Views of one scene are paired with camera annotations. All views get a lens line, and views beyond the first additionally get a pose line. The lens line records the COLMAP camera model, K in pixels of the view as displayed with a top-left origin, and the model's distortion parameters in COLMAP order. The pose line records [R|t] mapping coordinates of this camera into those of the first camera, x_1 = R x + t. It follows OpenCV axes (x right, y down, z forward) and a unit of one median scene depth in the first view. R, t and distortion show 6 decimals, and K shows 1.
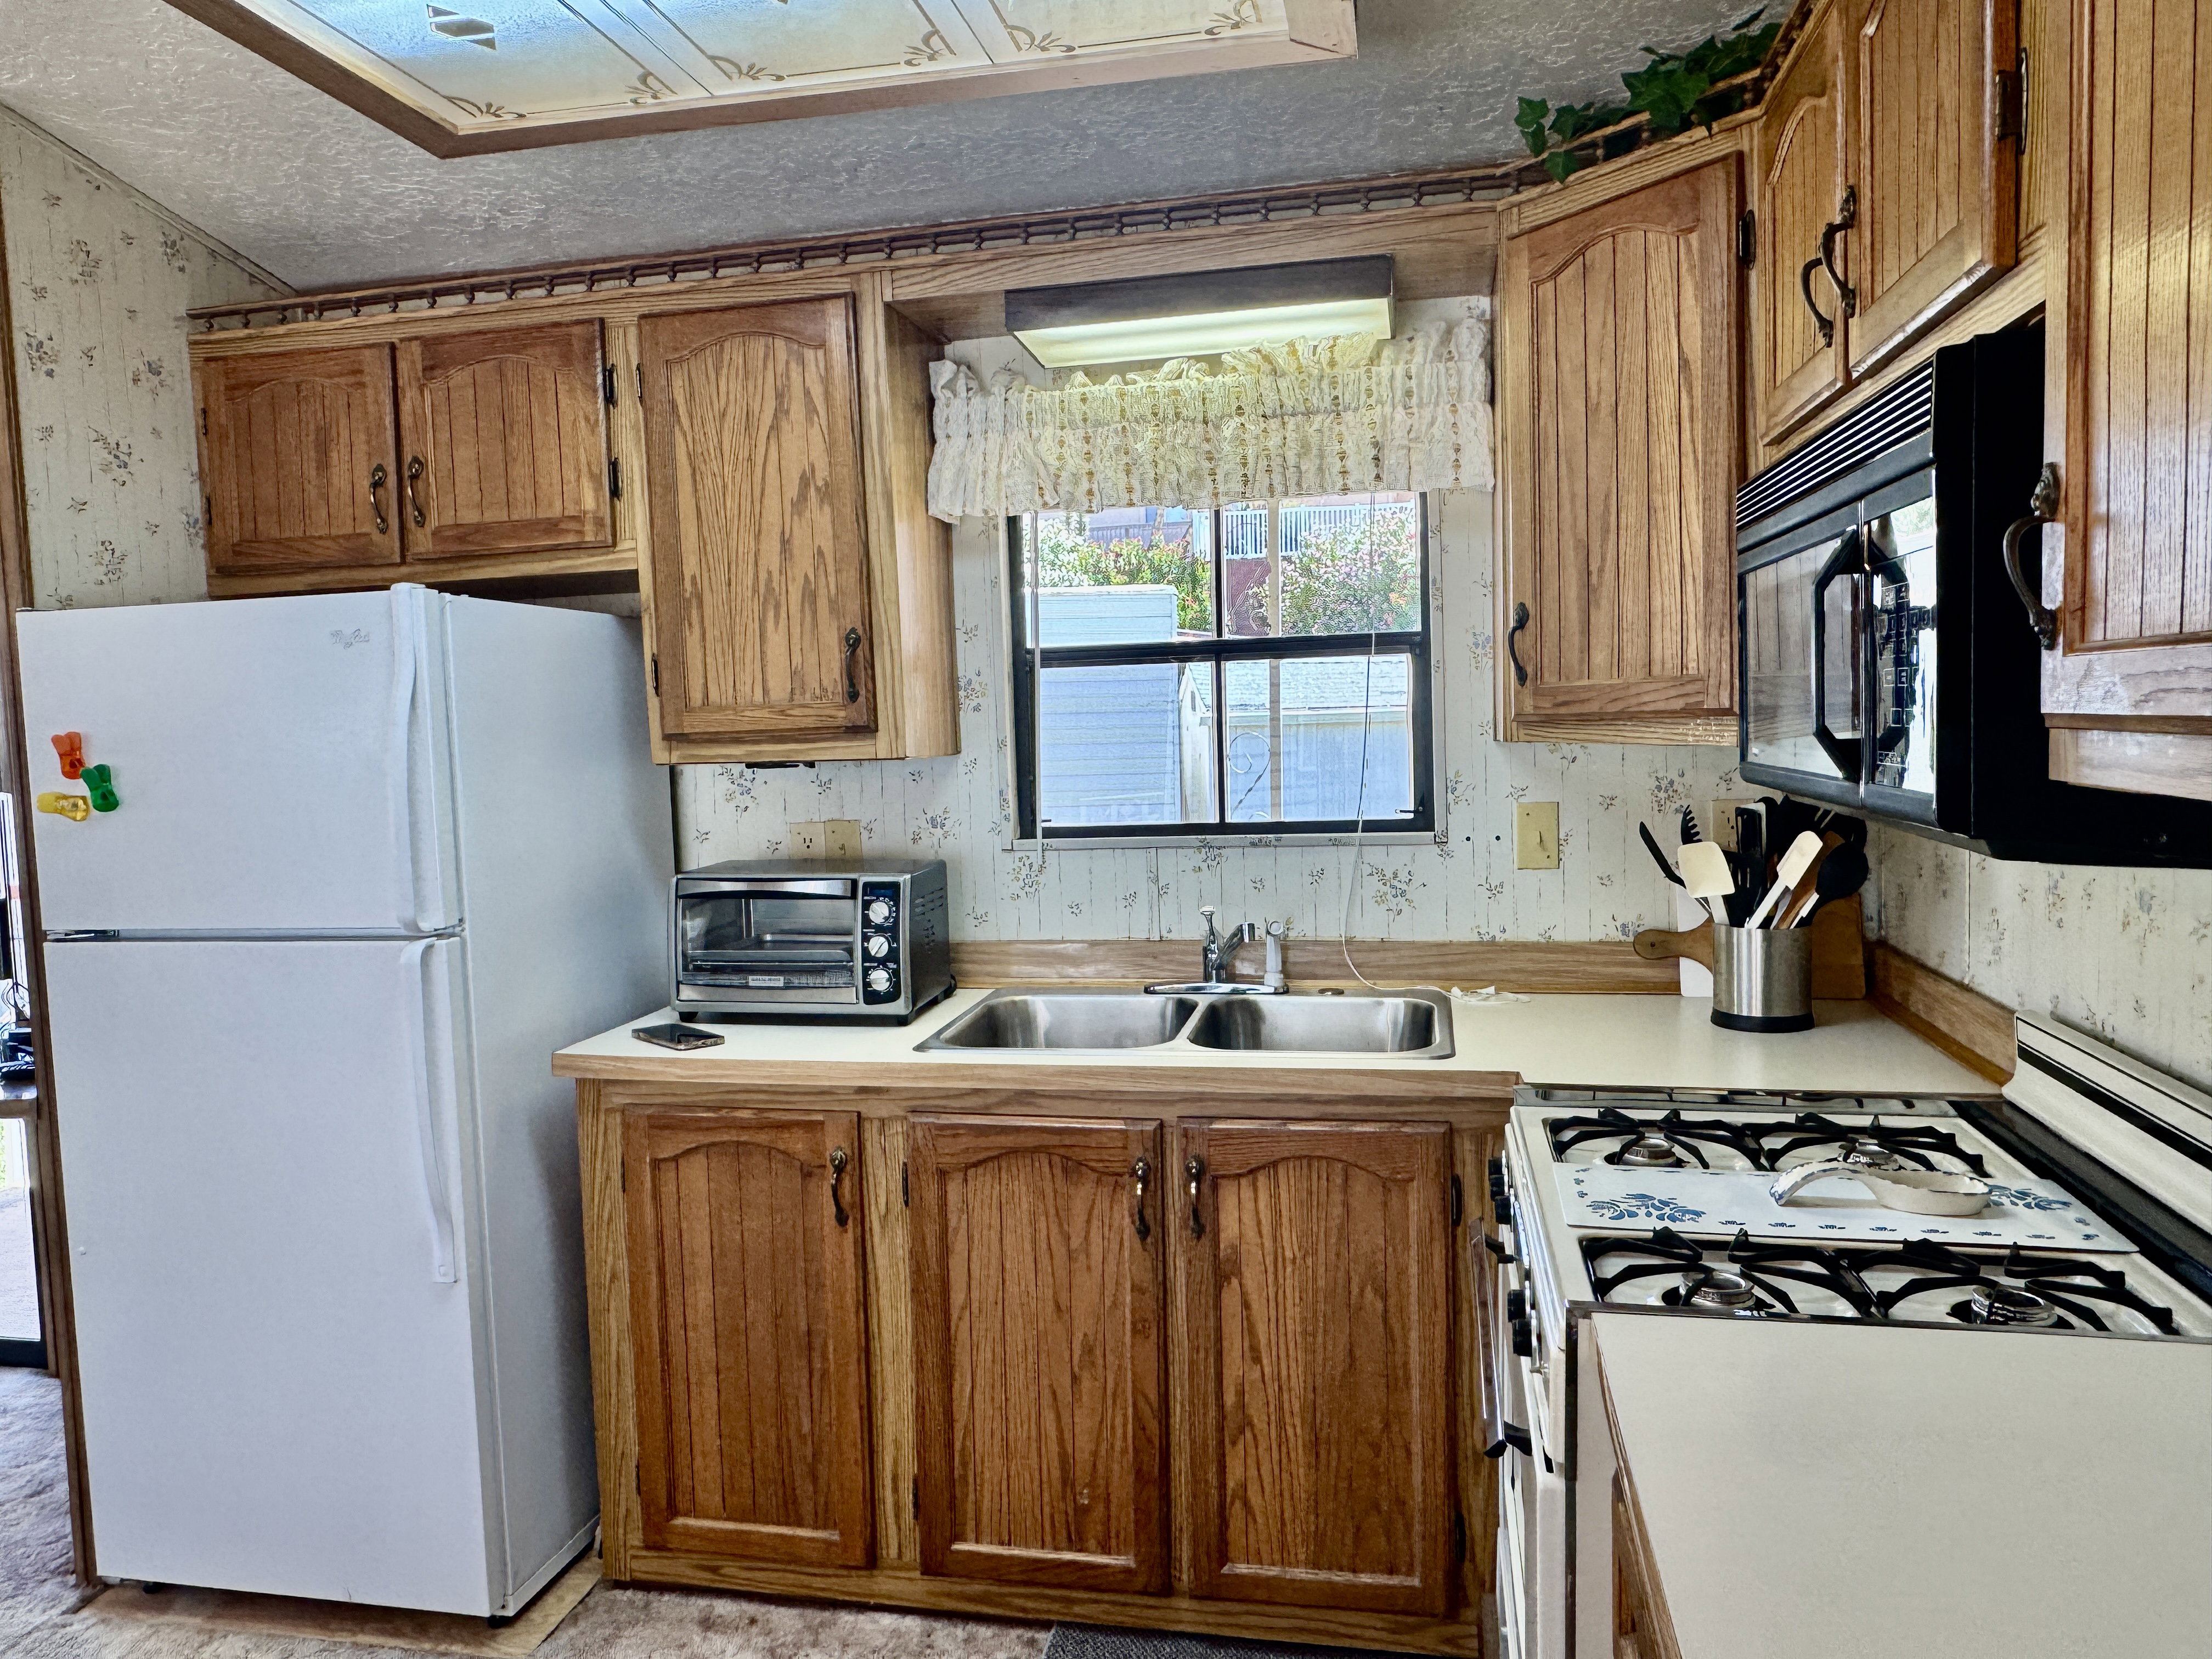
lens RADIAL K [[1544.2, 0, 1099.1], [0, 1544.2, 831.4], [0, 0, 1]] dist [0.003616, -0.002251]
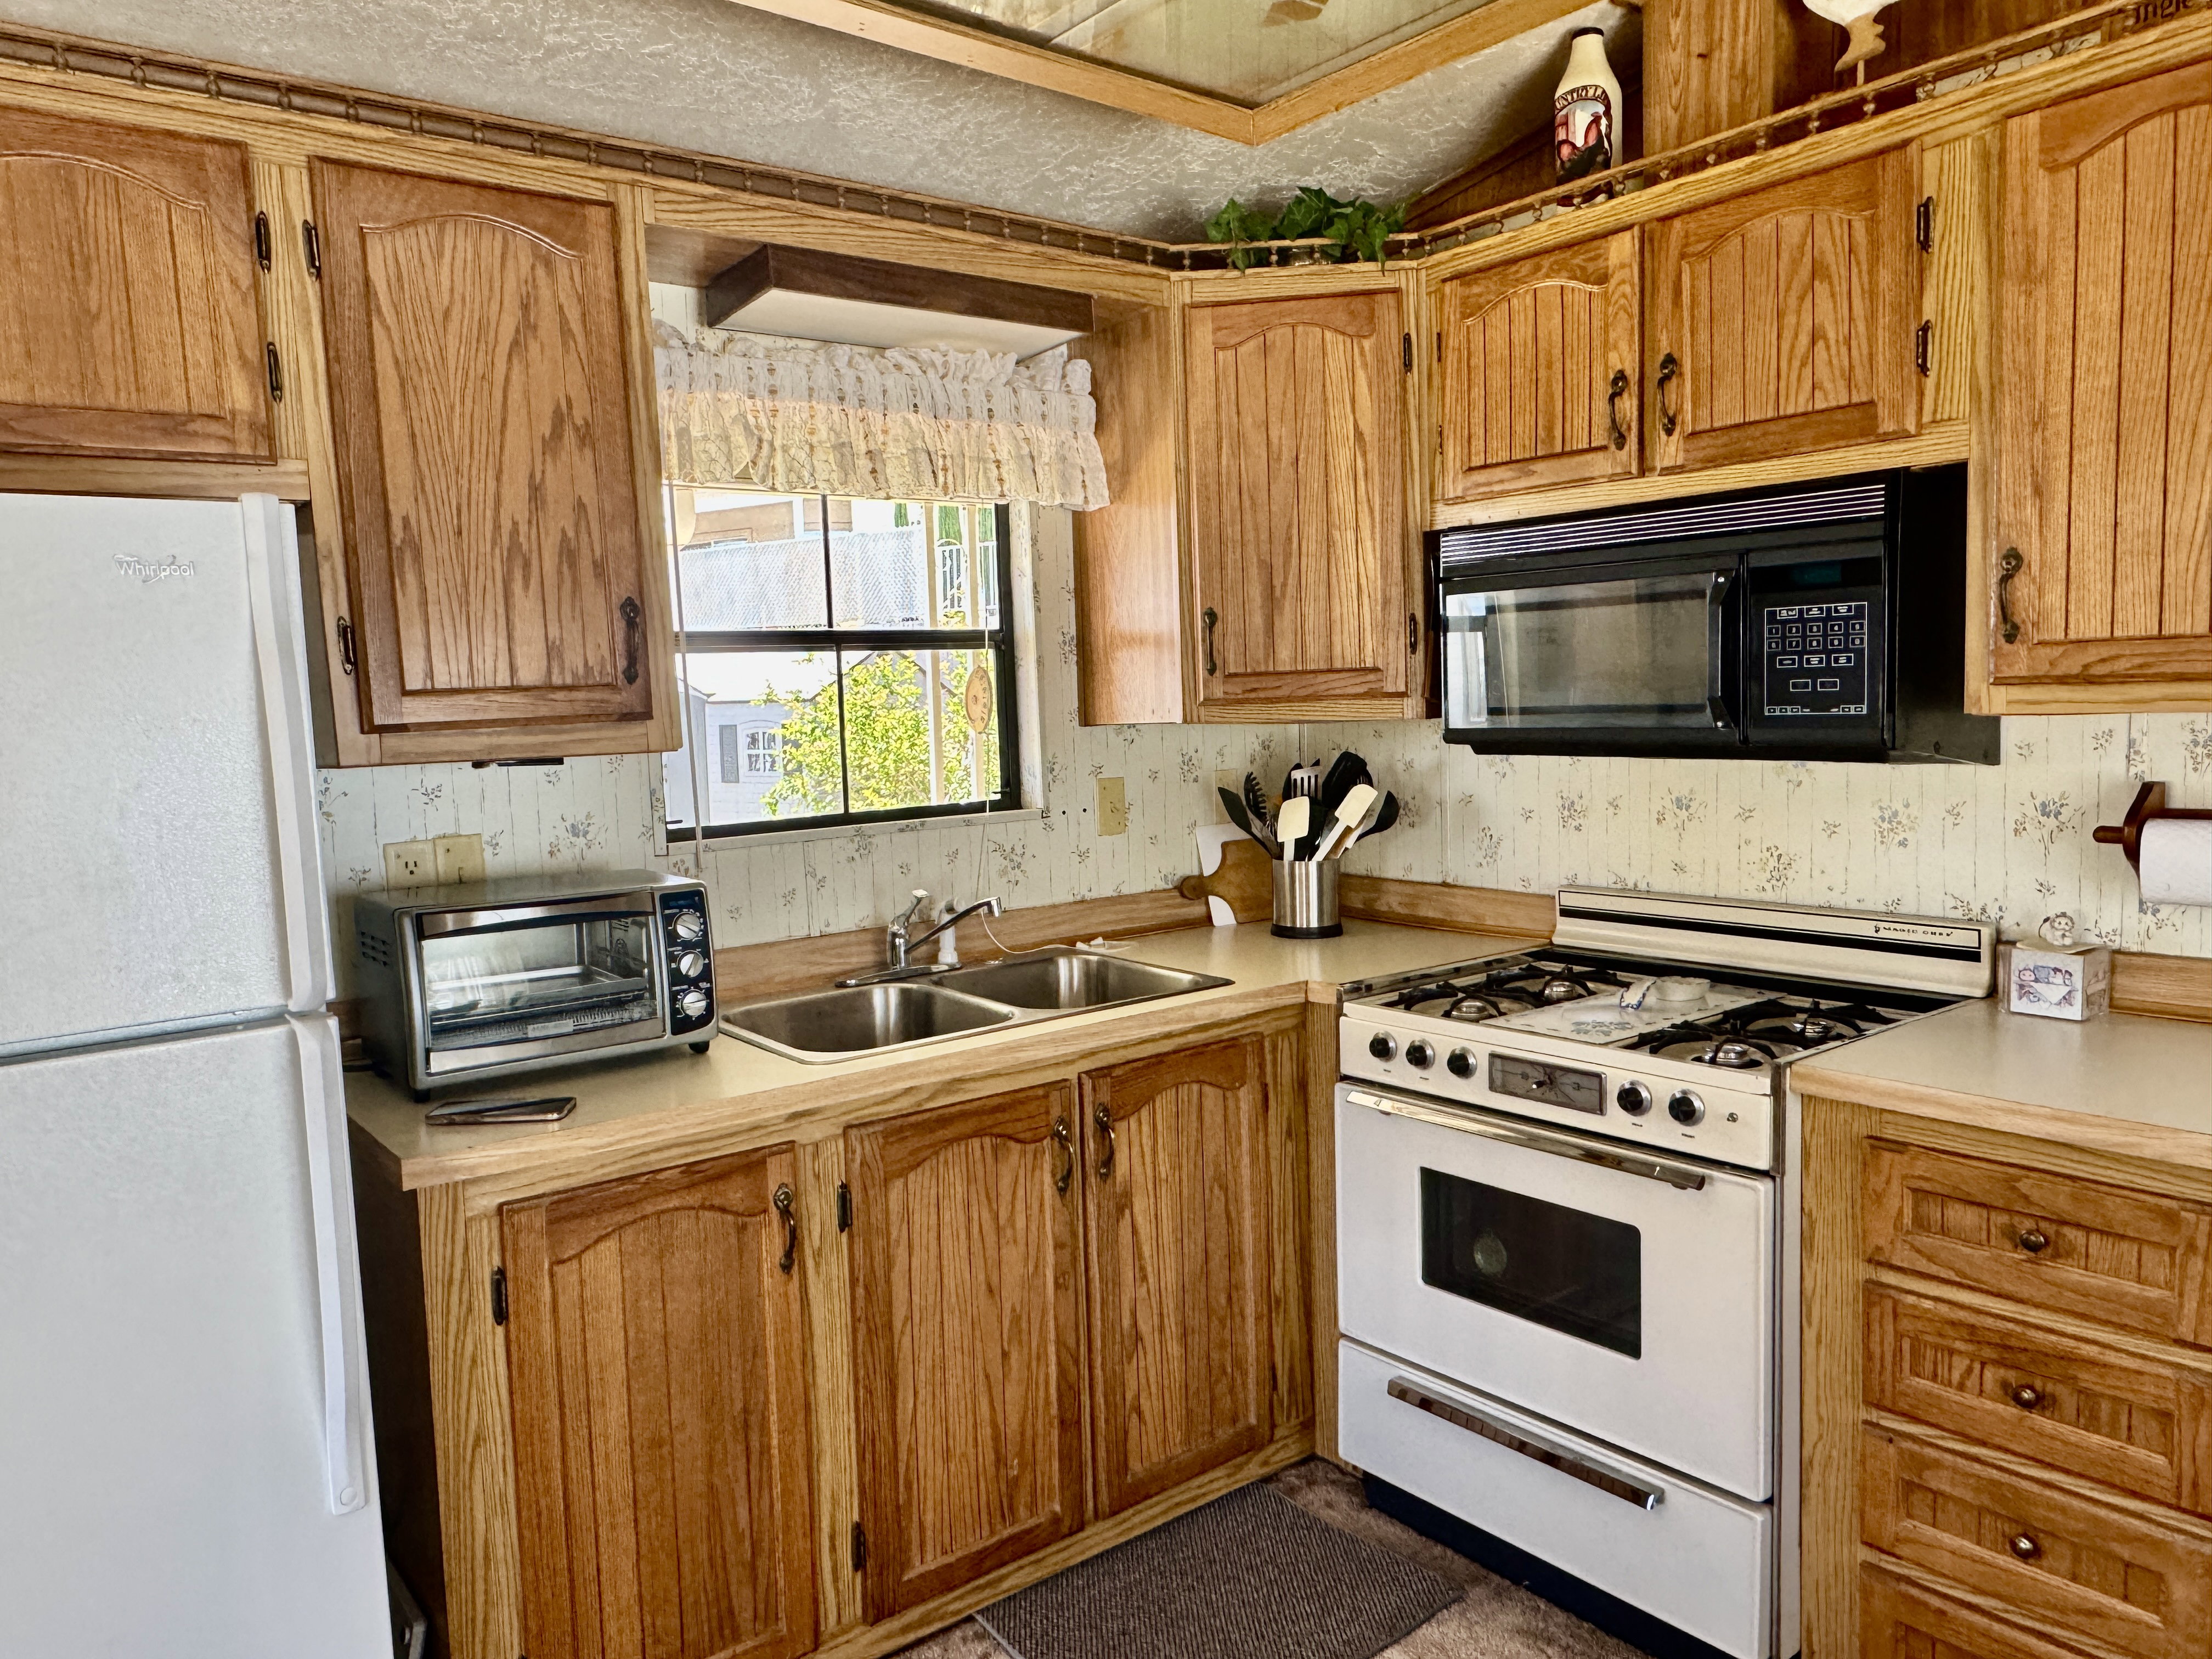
lens RADIAL K [[1544.2, 0, 1103.1], [0, 1544.2, 831.9], [0, 0, 1]] dist [0.003616, -0.002251]
pose [[0.641471, -0.059914, 0.764804, -0.654380], [0.072054, 0.997244, 0.017689, 0.000948], [-0.763756, 0.043760, 0.644020, 0.258610]]
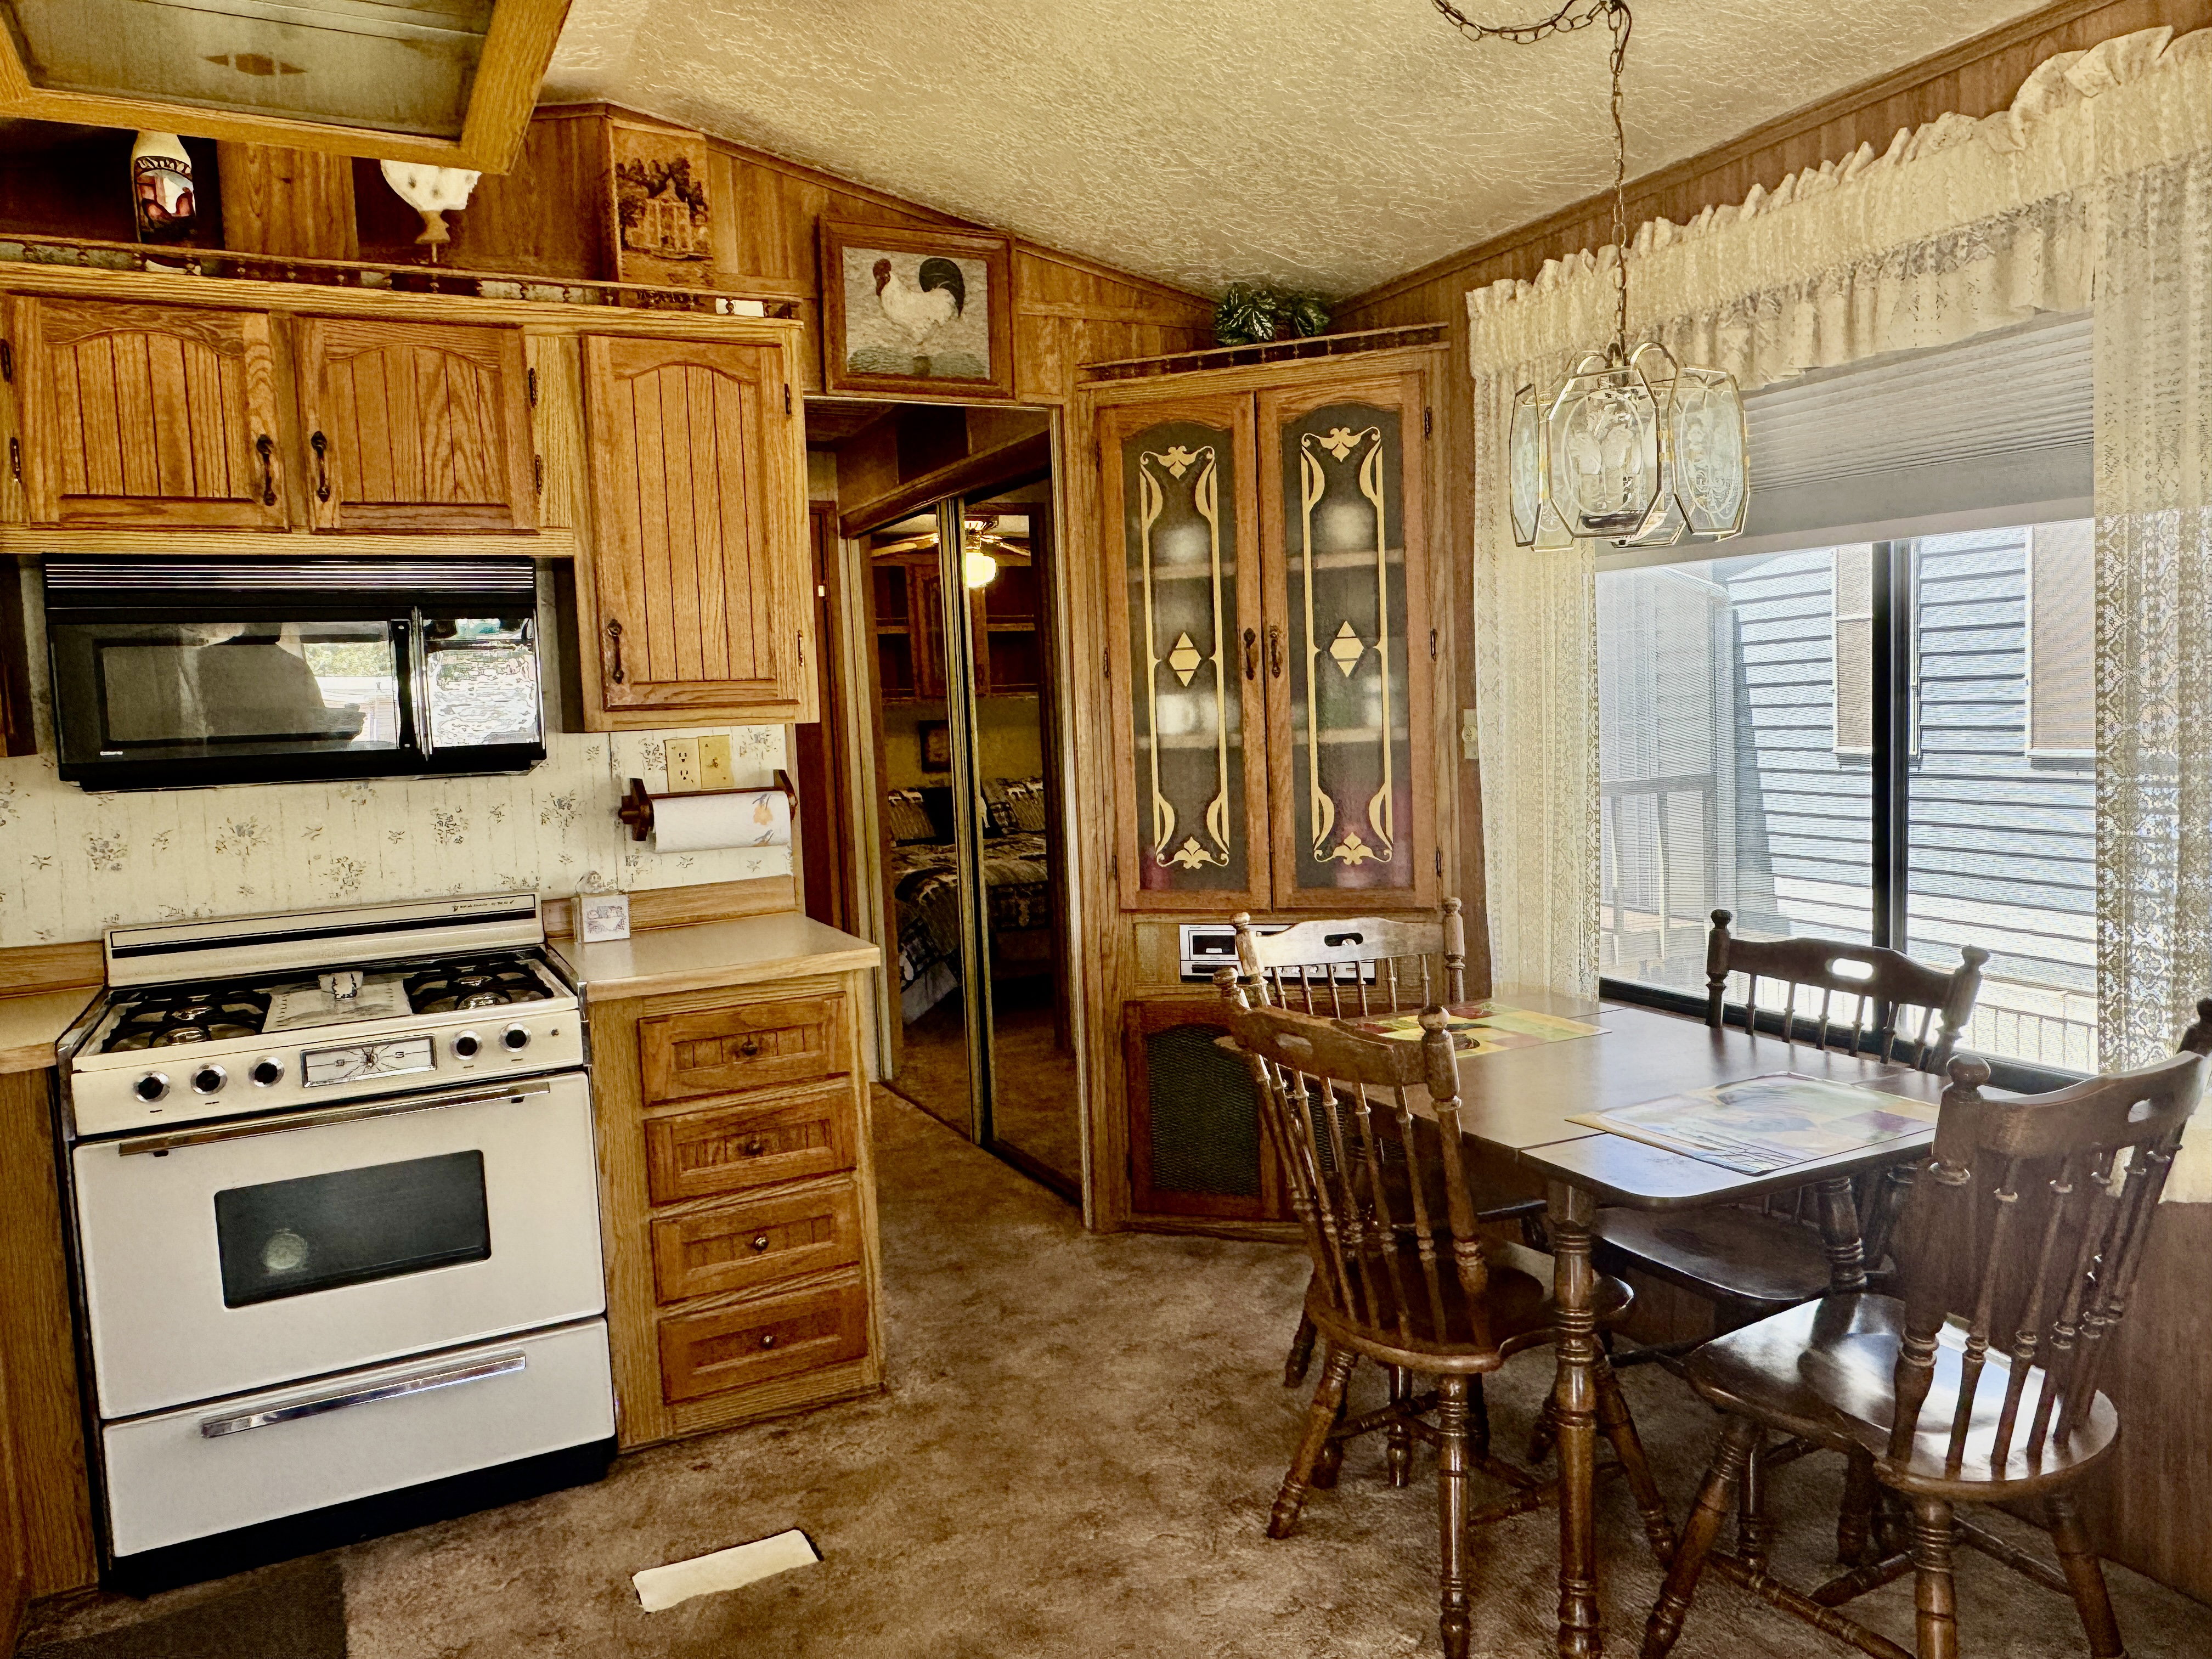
lens RADIAL K [[1544.2, 0, 1107.2], [0, 1544.2, 822.9], [0, 0, 1]] dist [0.003616, -0.002251]
pose [[-0.634710, -0.005245, 0.772733, -0.896212], [0.118848, 0.987417, 0.104321, -0.021055], [-0.763557, 0.158051, -0.626100, 0.880004]]
